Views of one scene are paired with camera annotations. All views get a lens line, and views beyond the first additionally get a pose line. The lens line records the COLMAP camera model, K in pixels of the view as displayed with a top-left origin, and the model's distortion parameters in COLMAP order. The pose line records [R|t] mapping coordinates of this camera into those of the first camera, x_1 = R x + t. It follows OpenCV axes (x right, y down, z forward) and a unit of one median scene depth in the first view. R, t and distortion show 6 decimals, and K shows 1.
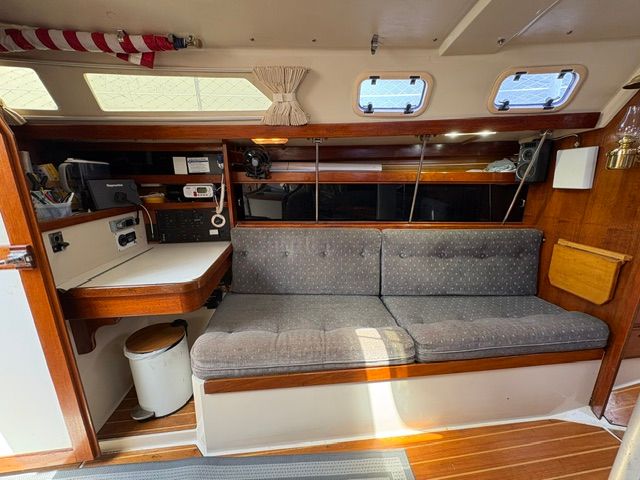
lens RADIAL K [[256.2, 0, 323.7], [0, 256.2, 241.6], [0, 0, 1]] dist [0.000944, -0.000532]
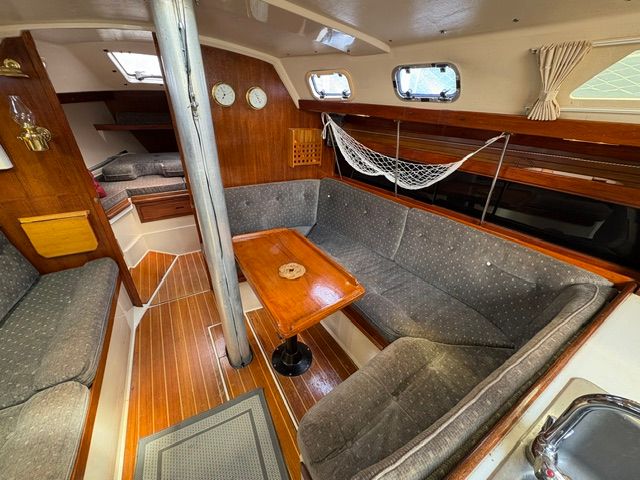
lens RADIAL K [[256.2, 0, 321.3], [0, 256.2, 240.4], [0, 0, 1]] dist [0.000944, -0.000532]
pose [[-0.374545, -0.452945, 0.809047, -0.427688], [0.203702, 0.811048, 0.548368, -0.283476], [-0.904556, 0.370193, -0.211509, 0.188371]]
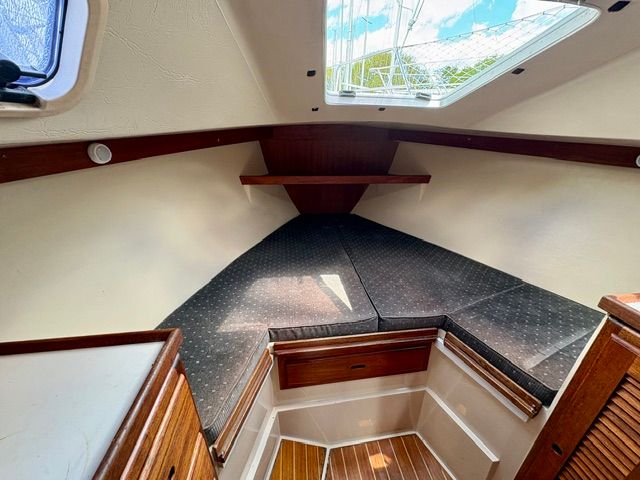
lens RADIAL K [[256.2, 0, 322.3], [0, 256.2, 243.3], [0, 0, 1]] dist [0.000944, -0.000532]
pose [[0.007488, -0.401910, 0.915648, 1.082178], [0.233076, 0.891155, 0.389253, -0.392711], [-0.972430, 0.210501, 0.100348, 0.614154]]
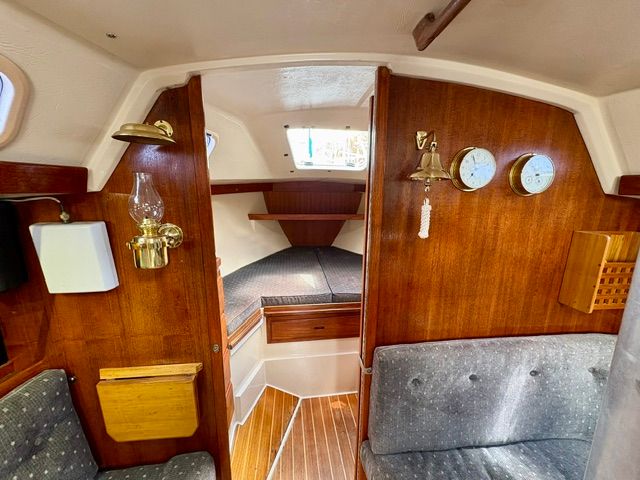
lens RADIAL K [[256.2, 0, 319.3], [0, 256.2, 241.0], [0, 0, 1]] dist [0.000944, -0.000532]
pose [[0.027350, -0.191107, 0.981188, 0.477343], [0.240164, 0.954062, 0.179129, -0.305872], [-0.970347, 0.230747, 0.071990, 0.466435]]
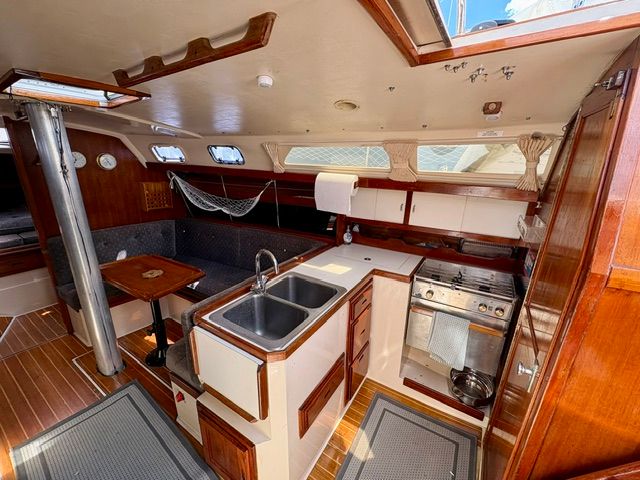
lens RADIAL K [[256.2, 0, 316.7], [0, 256.2, 239.9], [0, 0, 1]] dist [0.000944, -0.000532]
pose [[-0.751809, -0.217402, 0.622511, -1.167856], [0.137880, 0.871381, 0.470834, -0.383069], [-0.644804, 0.439809, -0.625136, 0.342049]]
